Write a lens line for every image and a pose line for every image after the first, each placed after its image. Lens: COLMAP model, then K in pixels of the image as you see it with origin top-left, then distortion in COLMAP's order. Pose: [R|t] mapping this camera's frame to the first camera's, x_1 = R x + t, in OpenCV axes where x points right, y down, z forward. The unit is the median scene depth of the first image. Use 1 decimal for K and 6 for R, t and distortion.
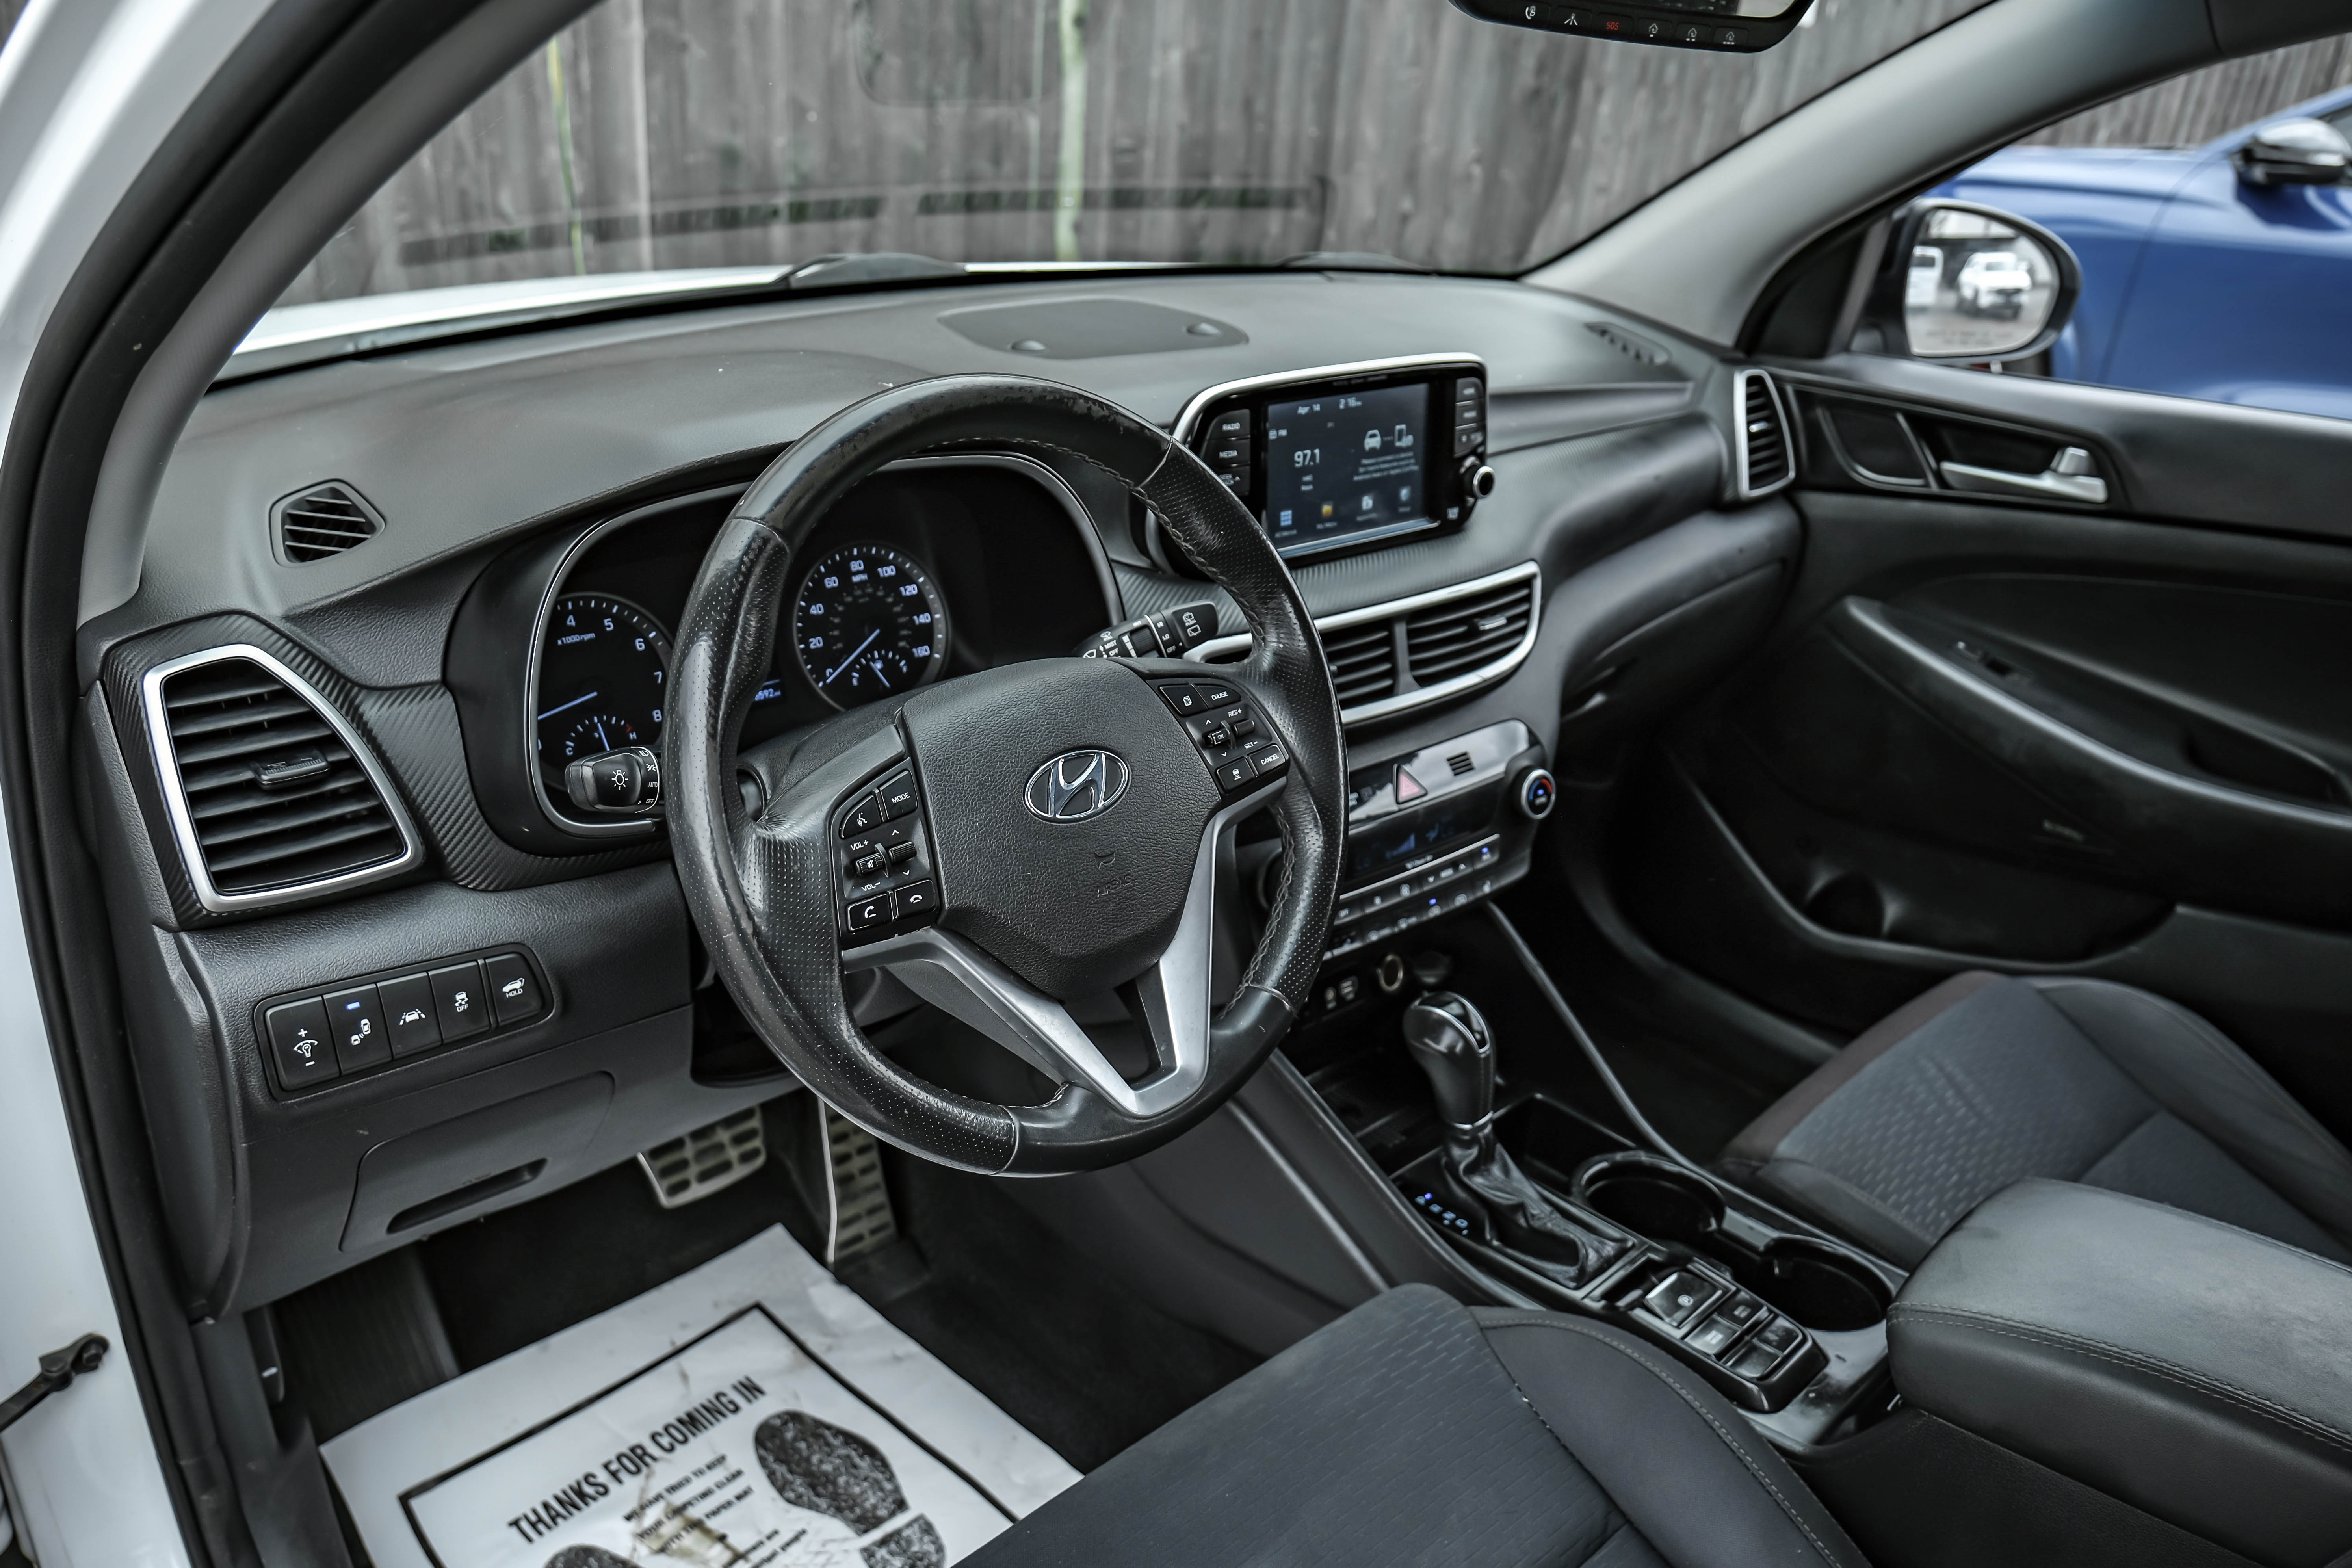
lens RADIAL K [[1628.1, 0, 1169.1], [0, 1628.1, 776.3], [0, 0, 1]] dist [-0.041549, -0.000421]
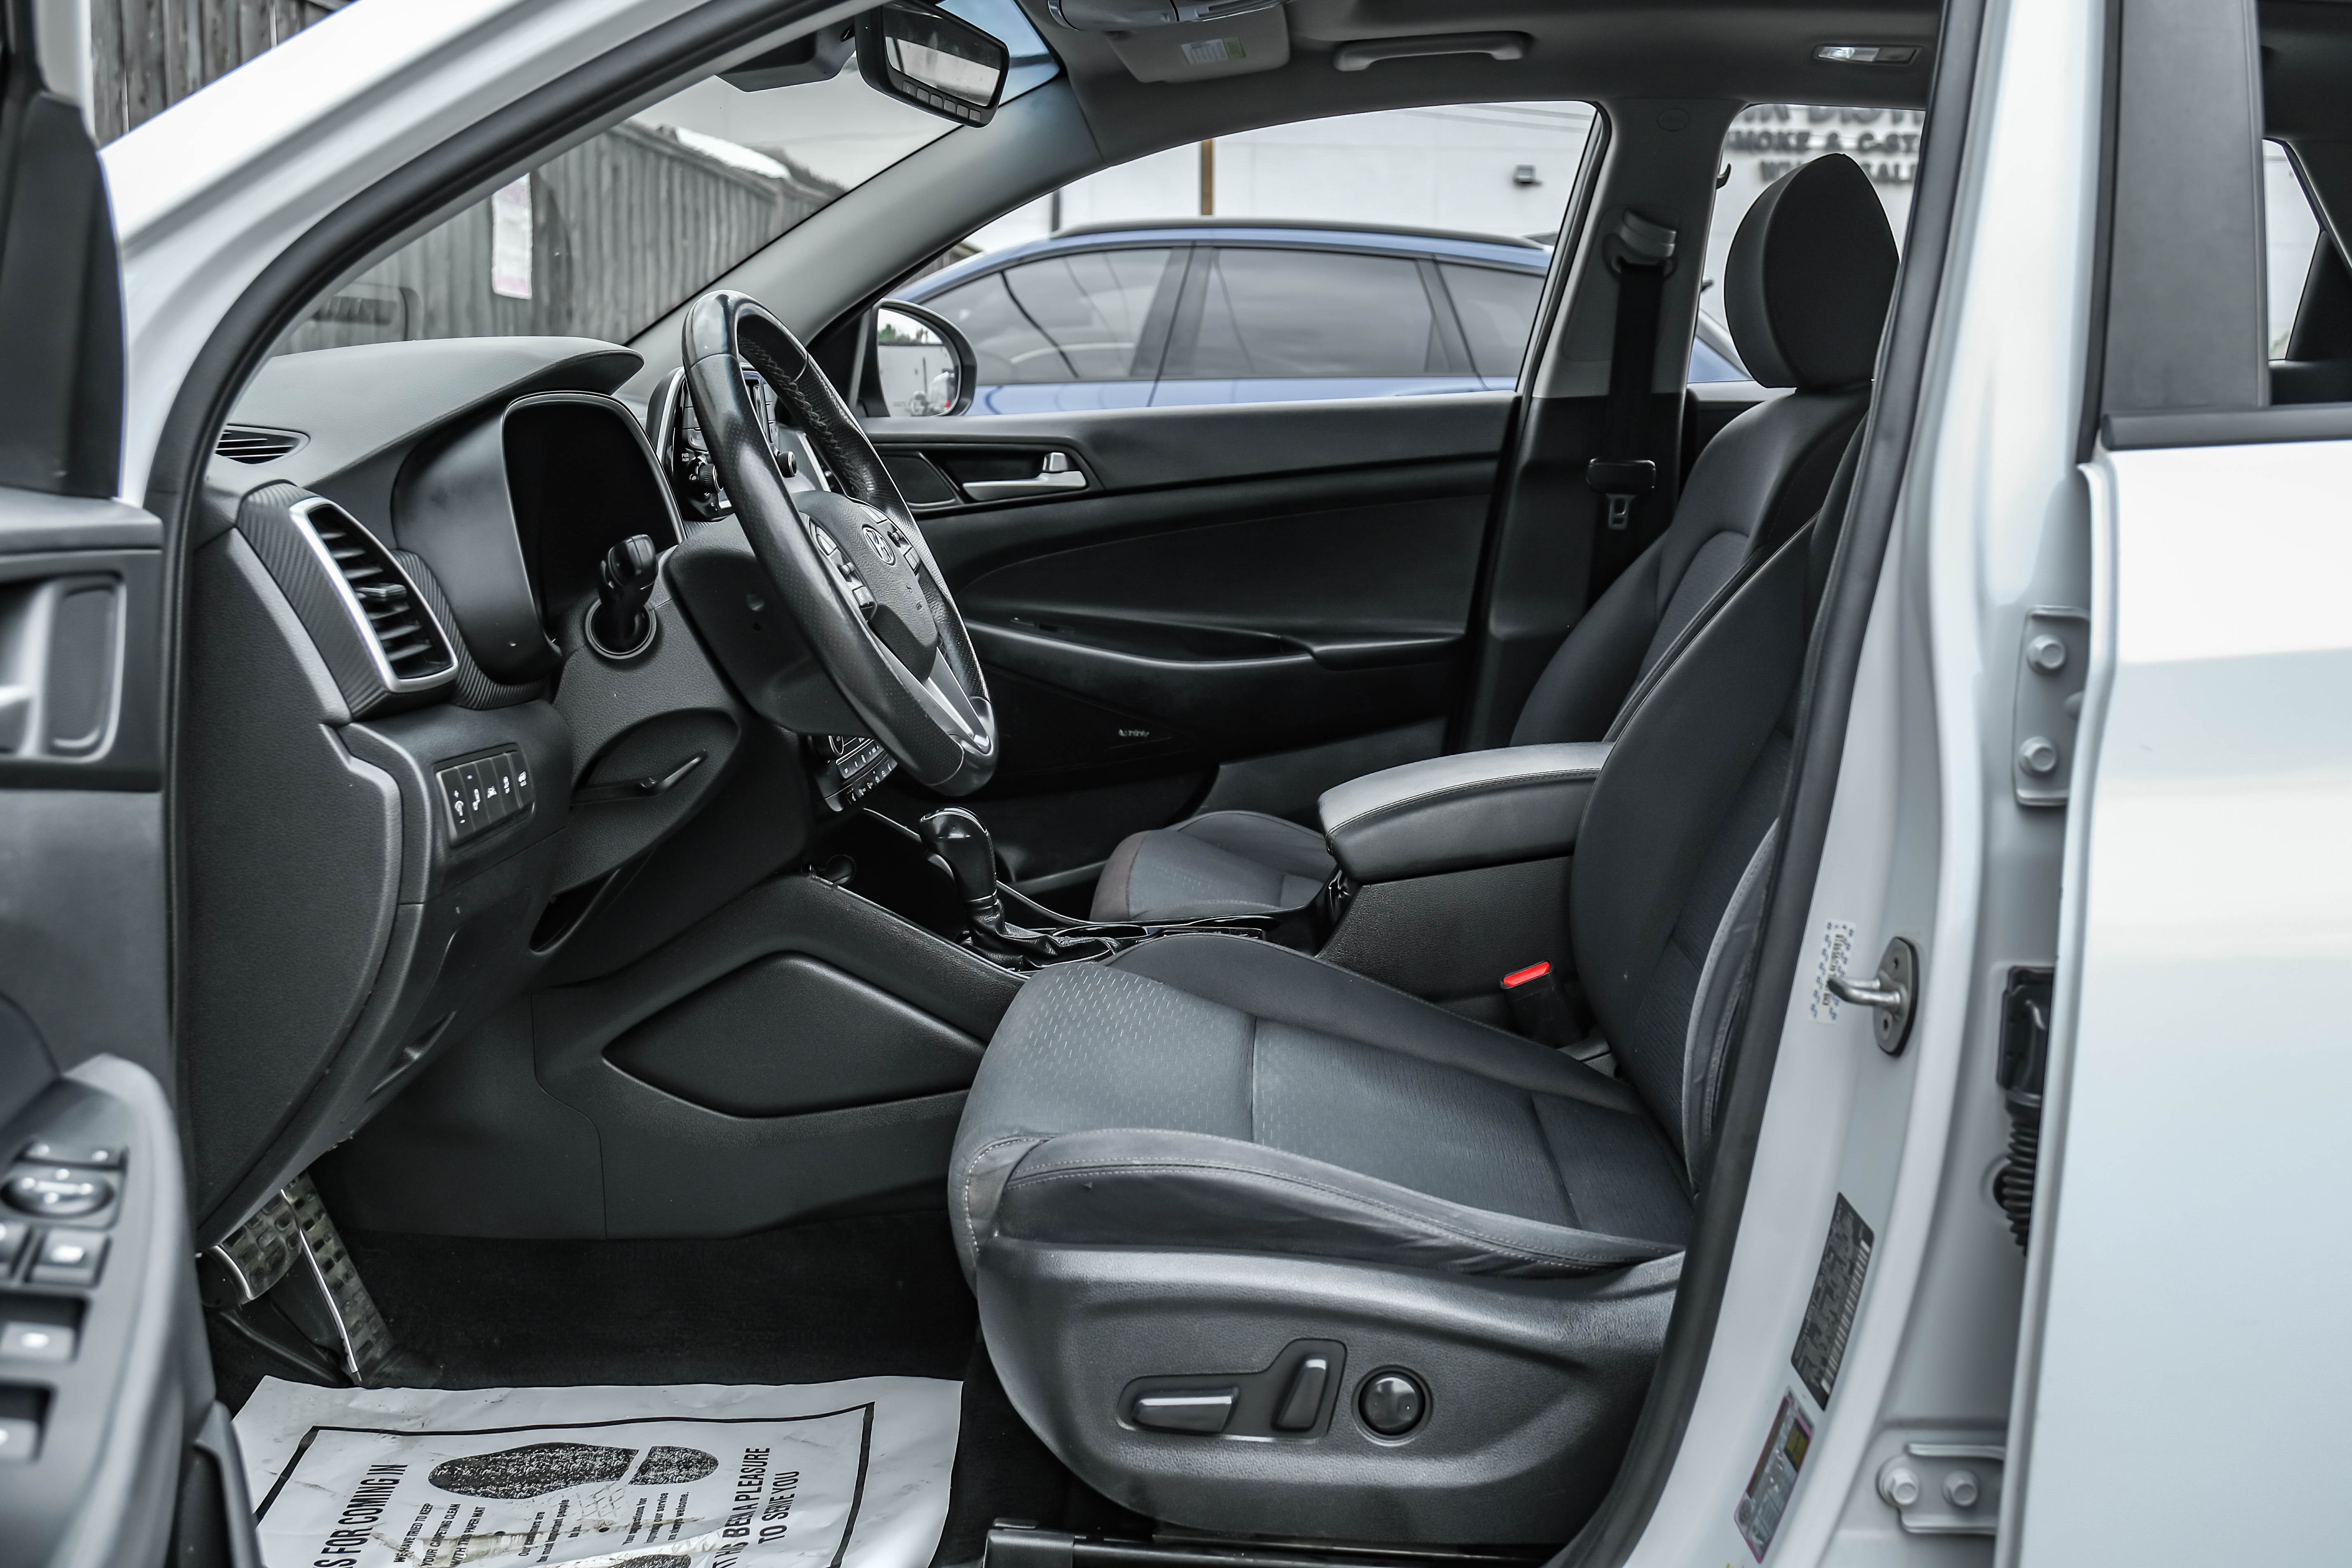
lens RADIAL K [[2171.4, 0, 1176.4], [0, 2171.4, 785.9], [0, 0, 1]] dist [0.001514, 0.000000]
pose [[0.686788, -0.176909, 0.705000, -0.784779], [0.331046, 0.939622, -0.086710, 0.280007], [-0.647094, 0.292939, 0.703887, -0.291844]]
